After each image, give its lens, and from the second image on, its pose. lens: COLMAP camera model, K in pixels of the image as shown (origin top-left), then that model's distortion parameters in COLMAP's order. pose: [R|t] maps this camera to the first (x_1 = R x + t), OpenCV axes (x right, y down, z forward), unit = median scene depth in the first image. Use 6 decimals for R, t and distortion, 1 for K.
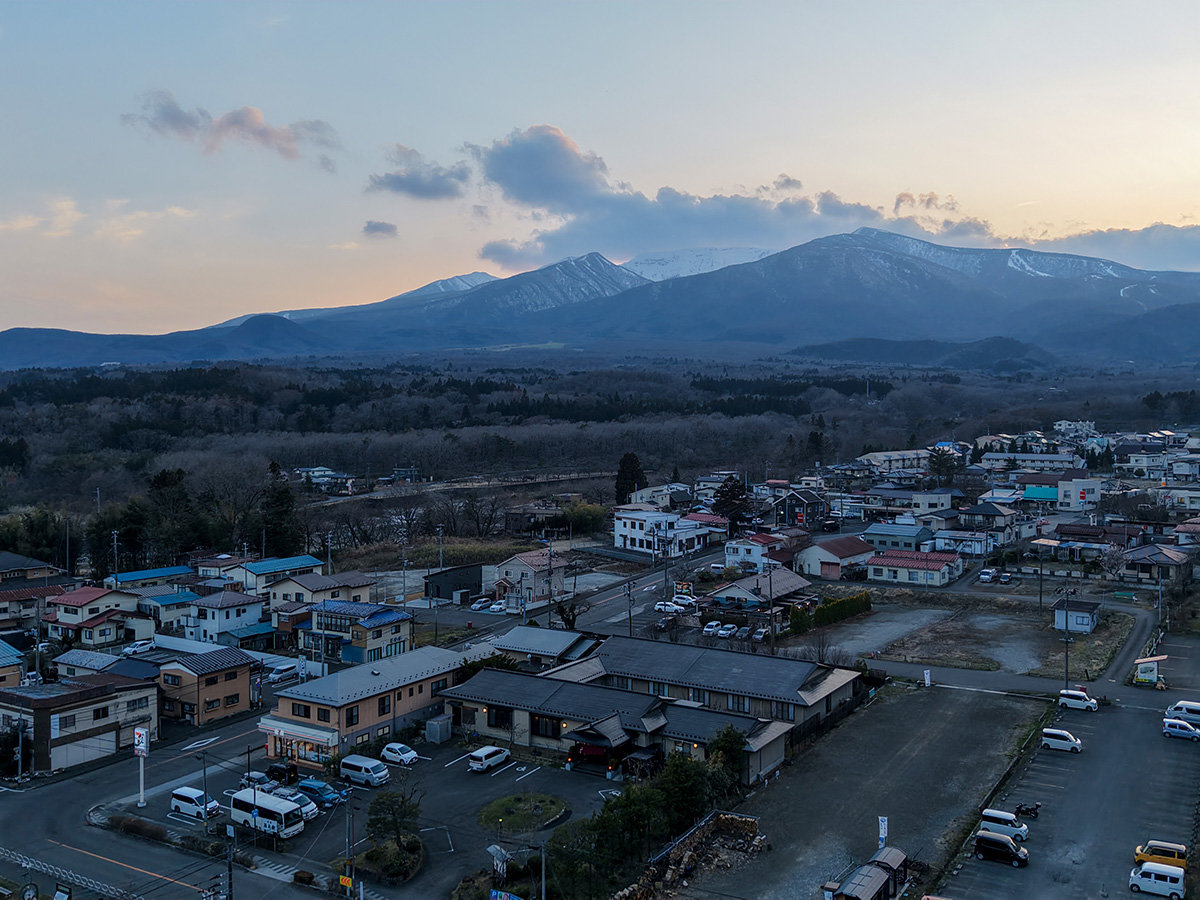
lens RADIAL K [[1064.3, 0, 600.0], [0, 1064.3, 450.0], [0, 0, 1]] dist [0.100787, -0.224545]
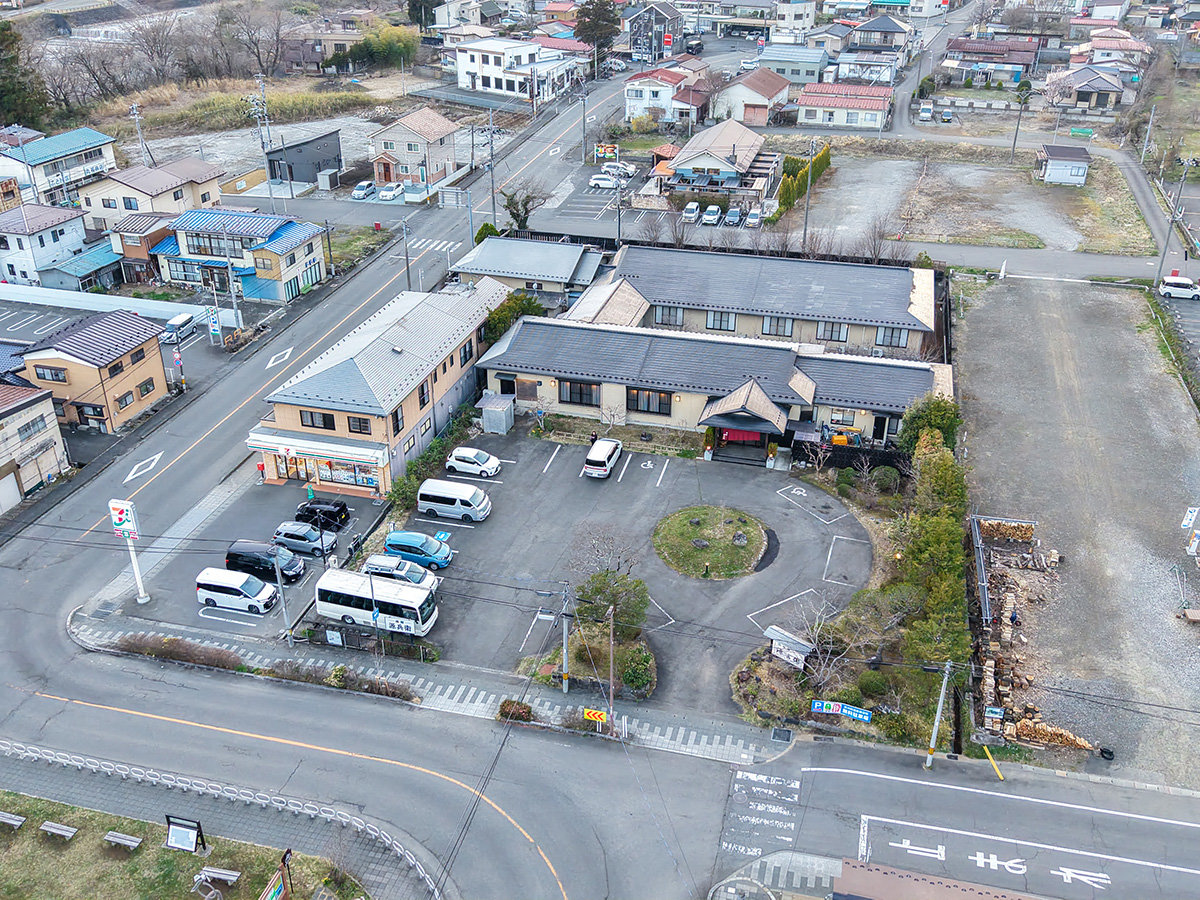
lens RADIAL K [[1064.3, 0, 600.0], [0, 1064.3, 450.0], [0, 0, 1]] dist [0.100787, -0.224545]
pose [[0.957943, -0.130685, 0.255472, -0.216085], [0.005300, 0.898184, 0.439587, -0.033112], [-0.286908, -0.419745, 0.861102, 0.263026]]
